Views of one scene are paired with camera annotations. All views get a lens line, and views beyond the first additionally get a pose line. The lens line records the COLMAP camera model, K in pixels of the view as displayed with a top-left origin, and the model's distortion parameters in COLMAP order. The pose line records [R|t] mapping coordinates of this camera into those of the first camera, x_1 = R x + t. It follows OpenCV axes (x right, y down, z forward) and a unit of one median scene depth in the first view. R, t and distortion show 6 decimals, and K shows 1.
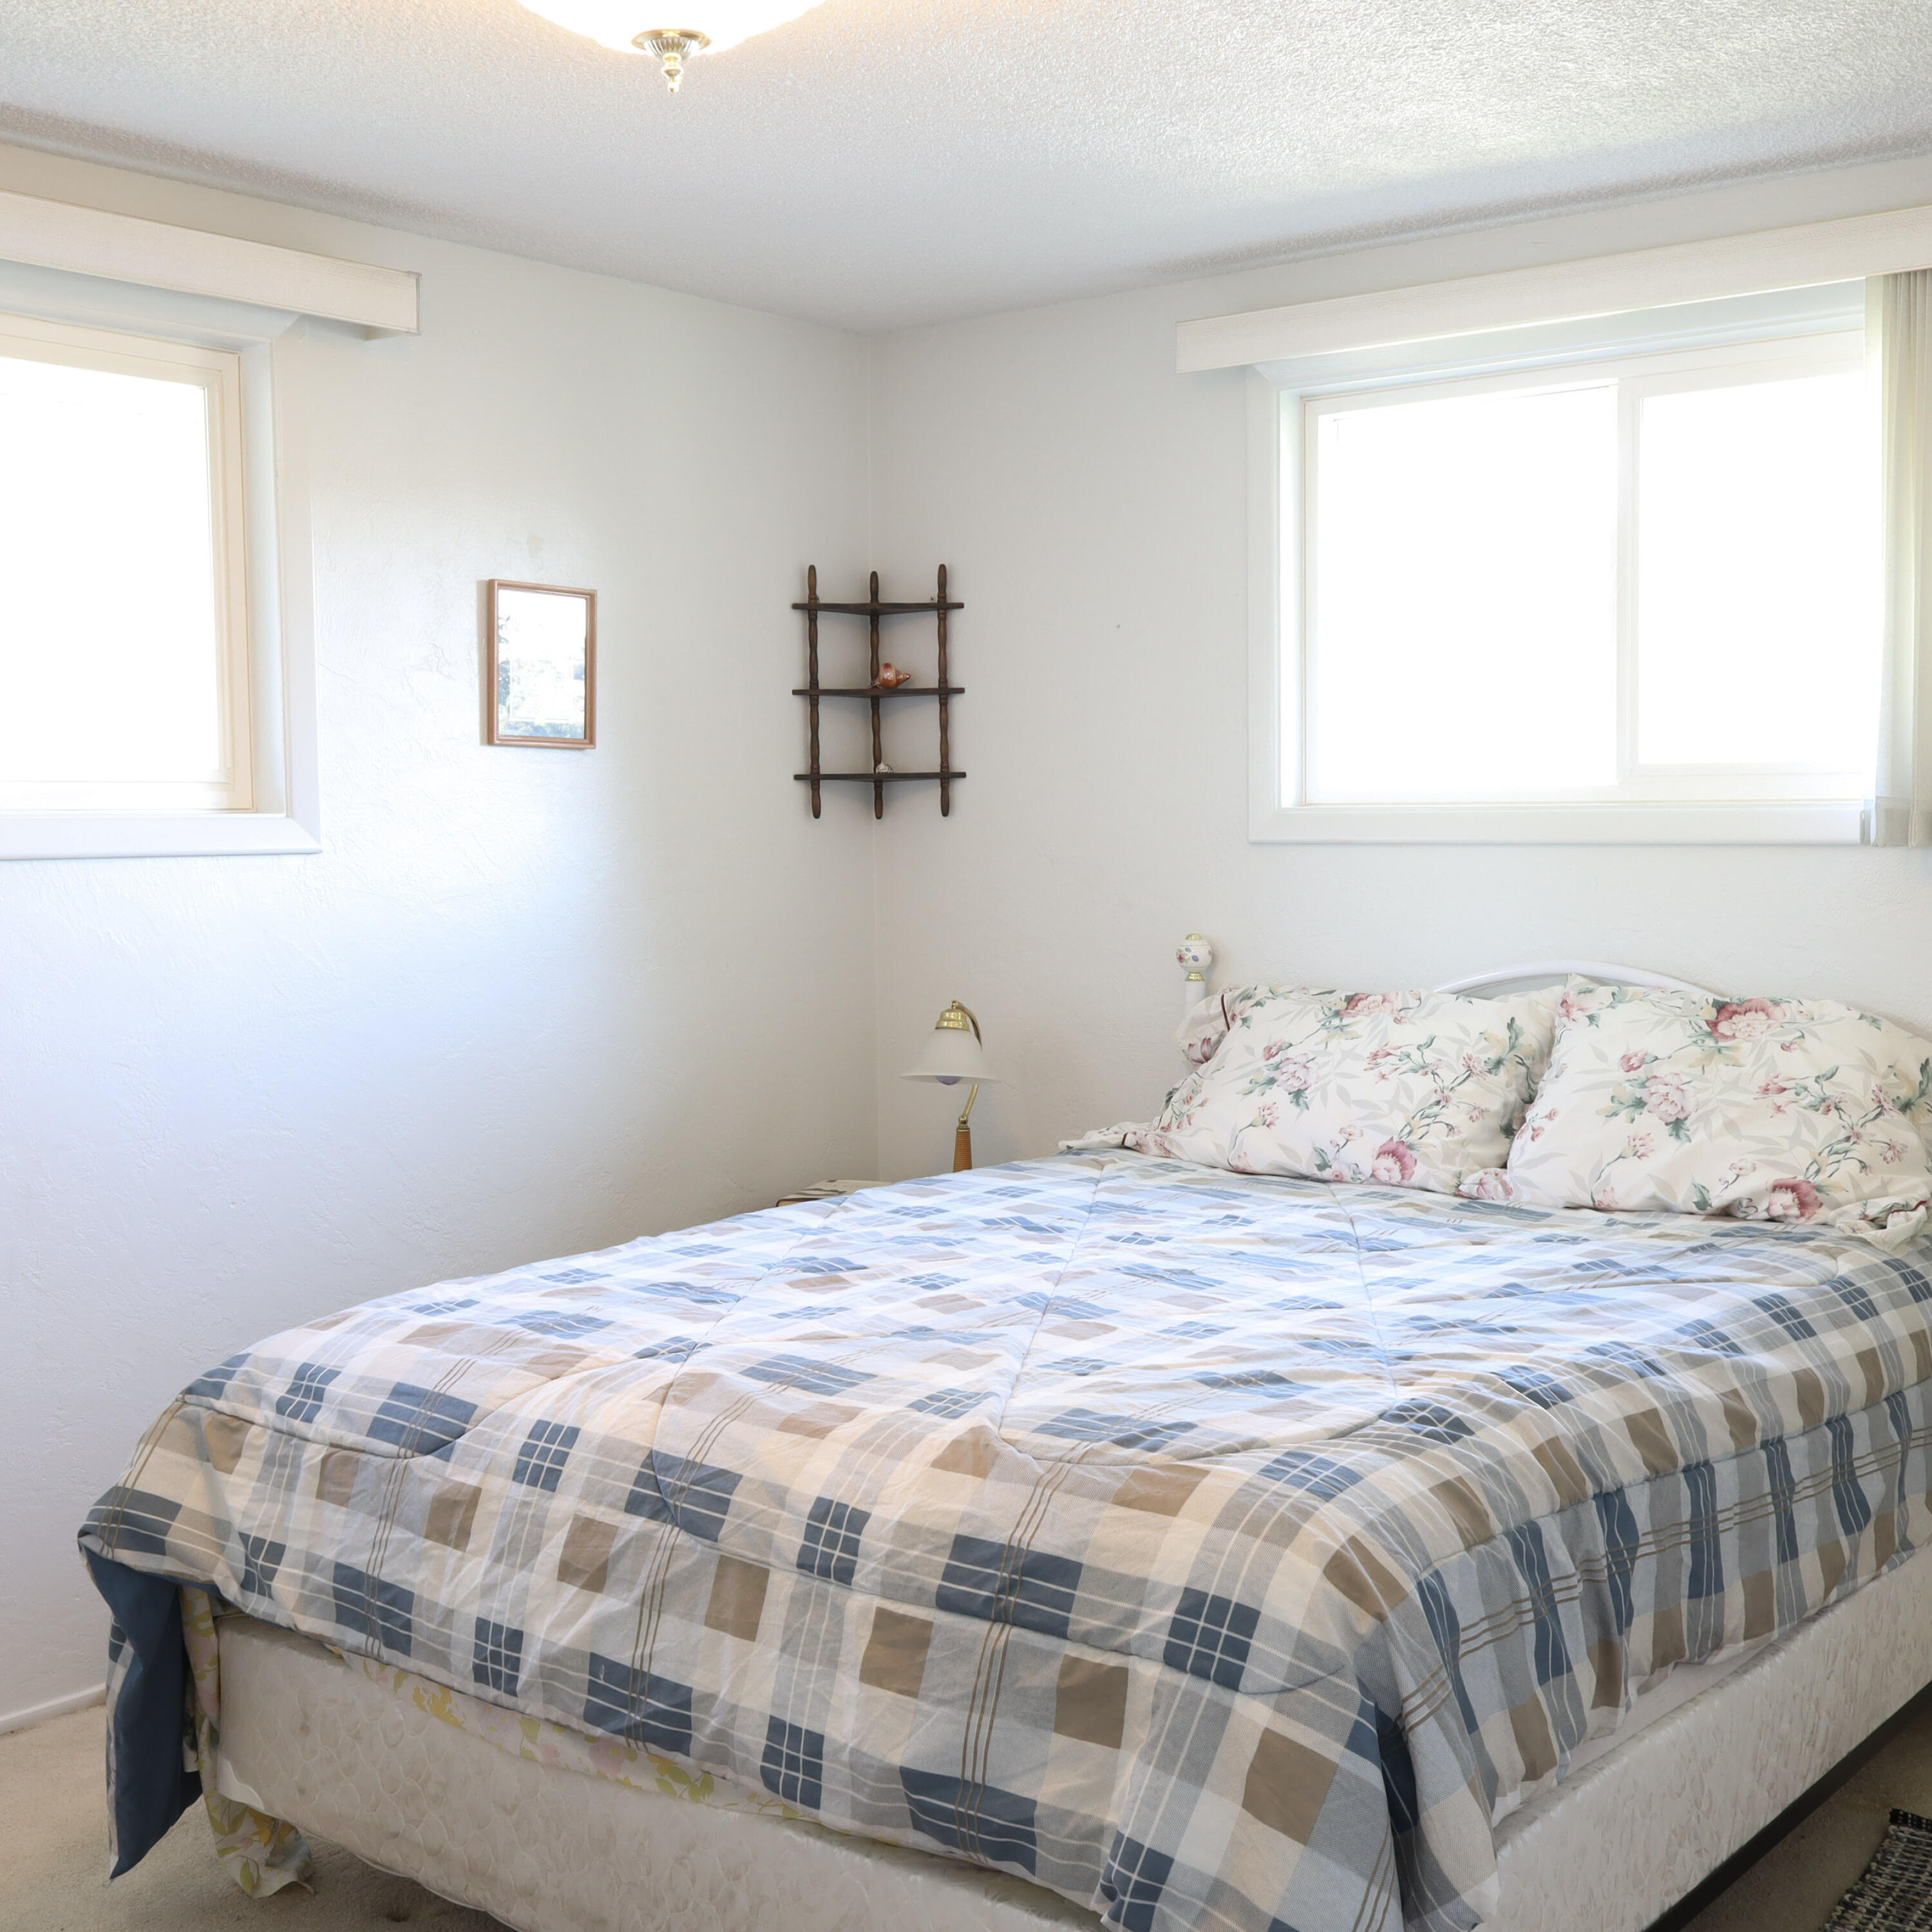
lens RADIAL K [[2383.7, 0, 975.7], [0, 2383.7, 968.0], [0, 0, 1]] dist [-0.004636, 0.000000]
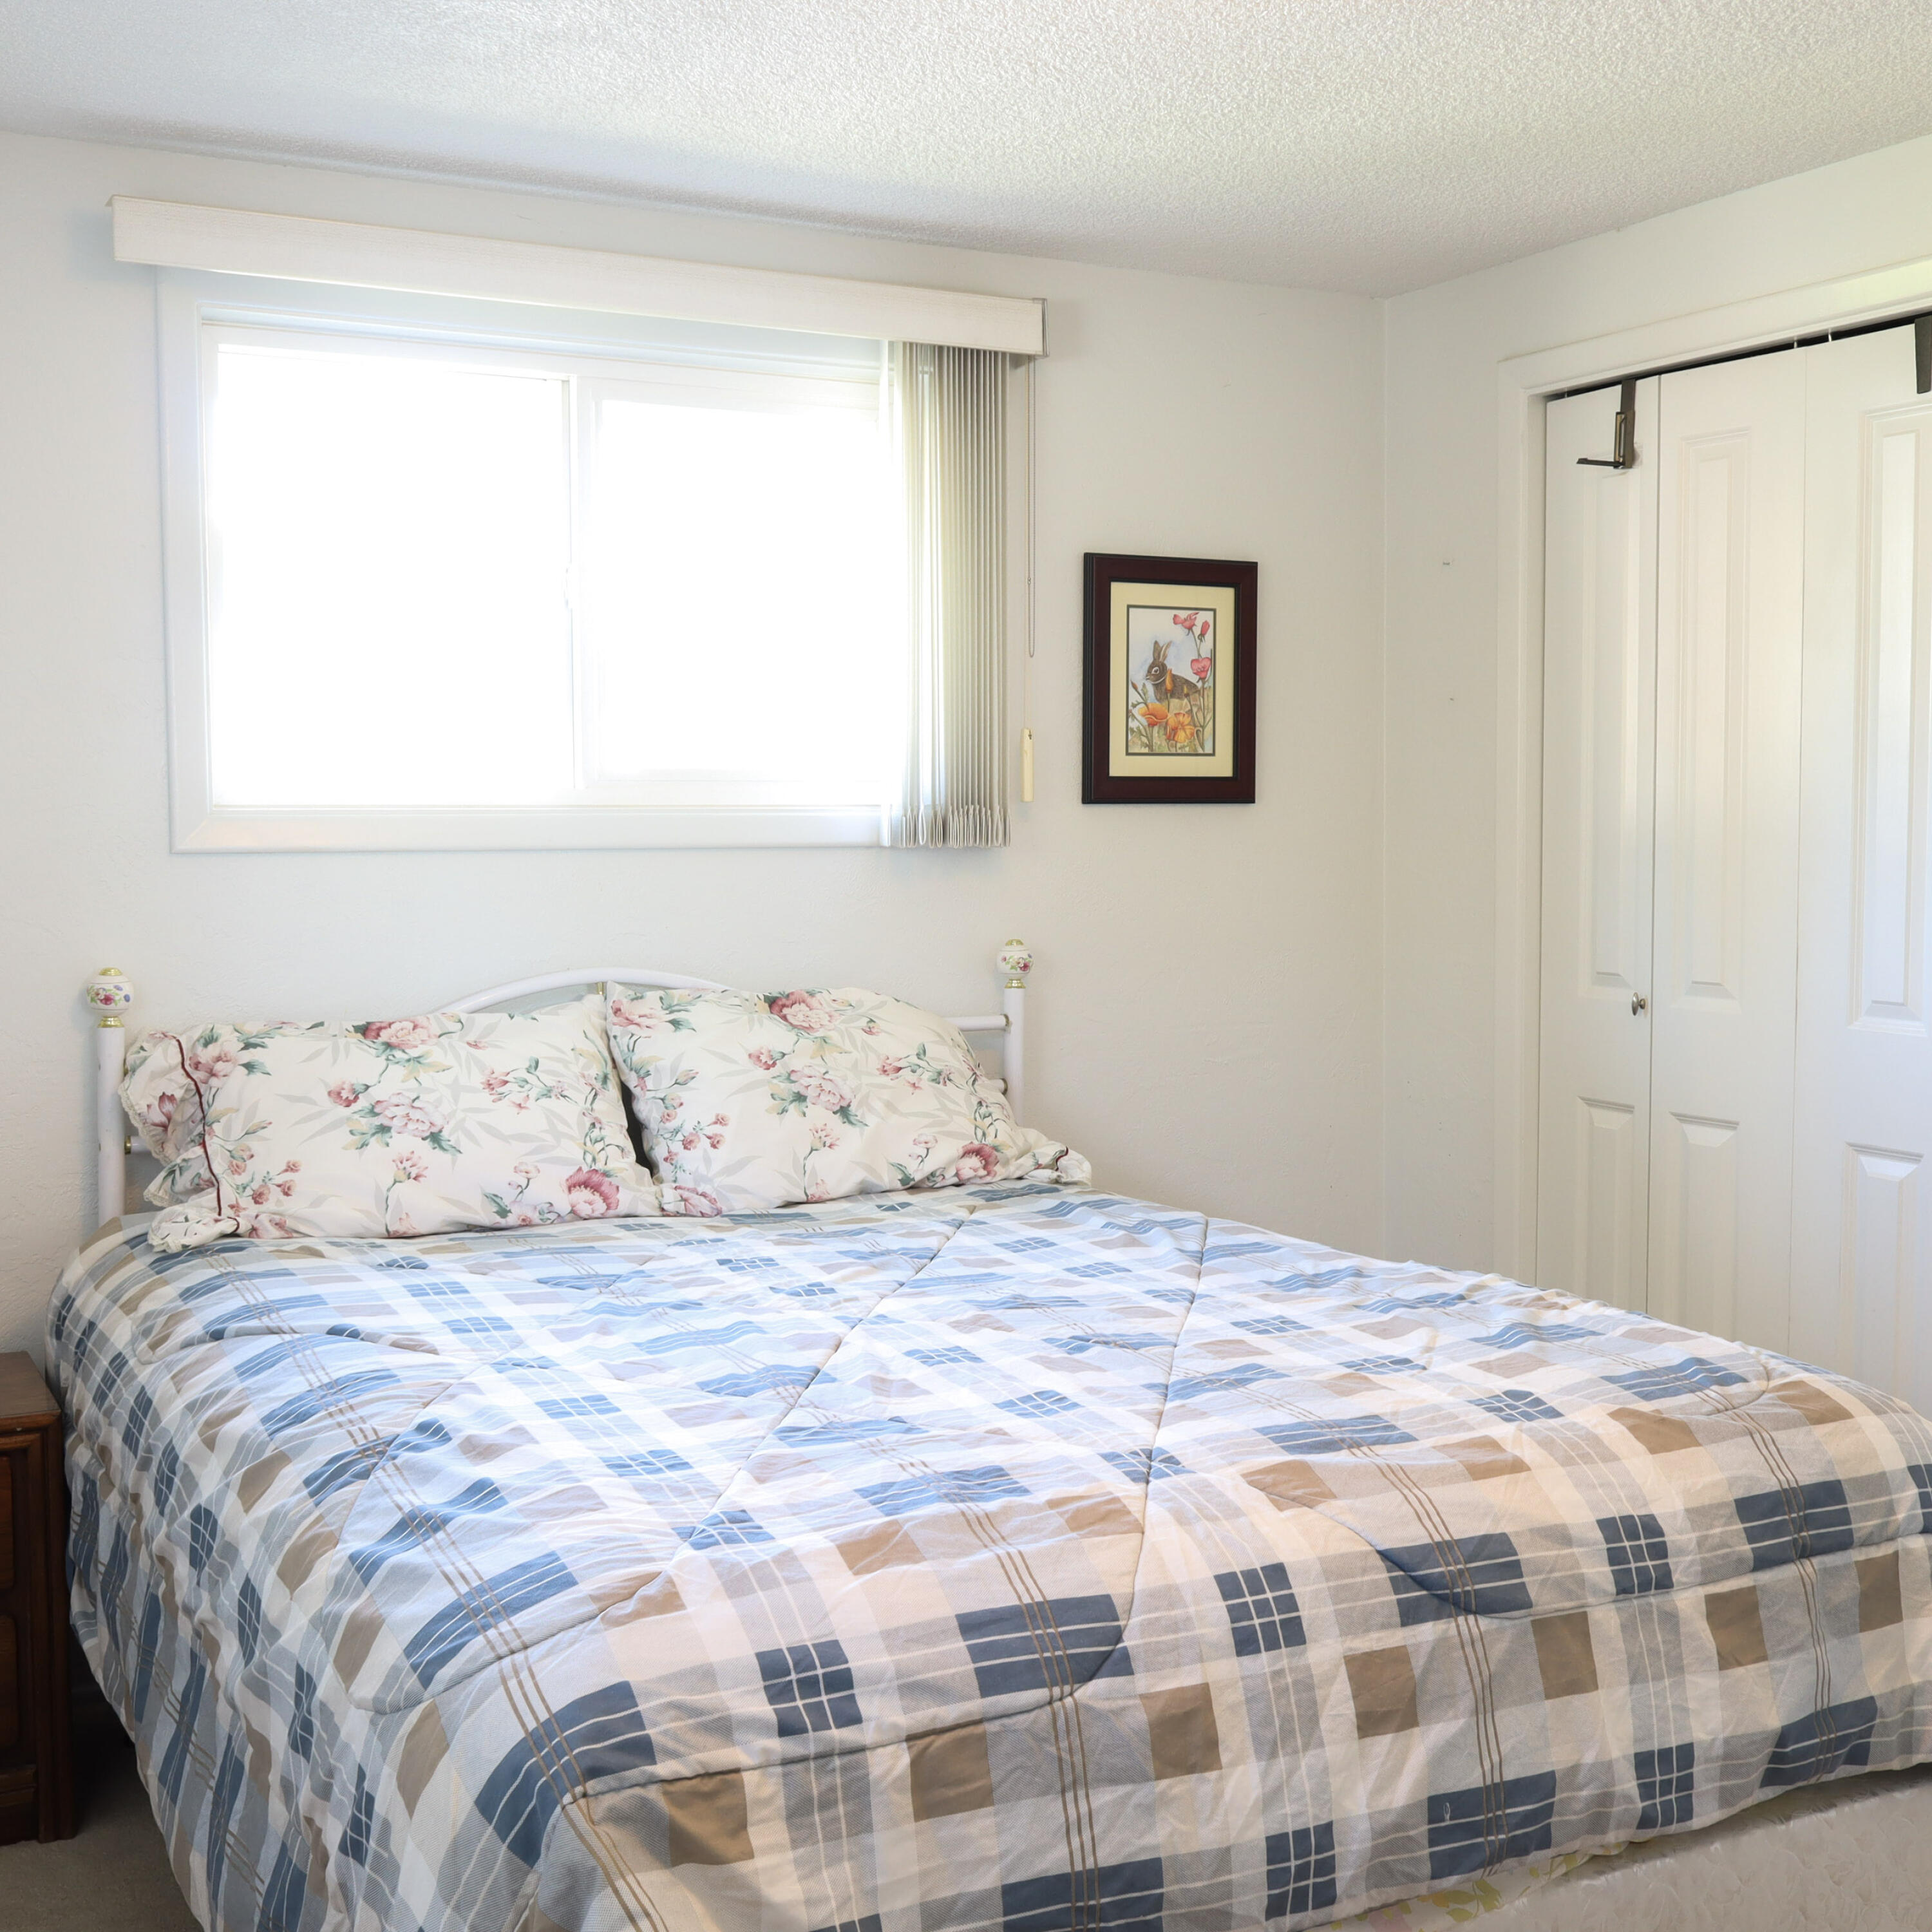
lens RADIAL K [[2383.7, 0, 974.2], [0, 2383.7, 962.3], [0, 0, 1]] dist [-0.004636, 0.000000]
pose [[0.399703, -0.051147, 0.915217, -0.924590], [0.057889, 0.997858, 0.030483, -0.042101], [-0.914815, 0.040797, 0.401807, 0.743397]]
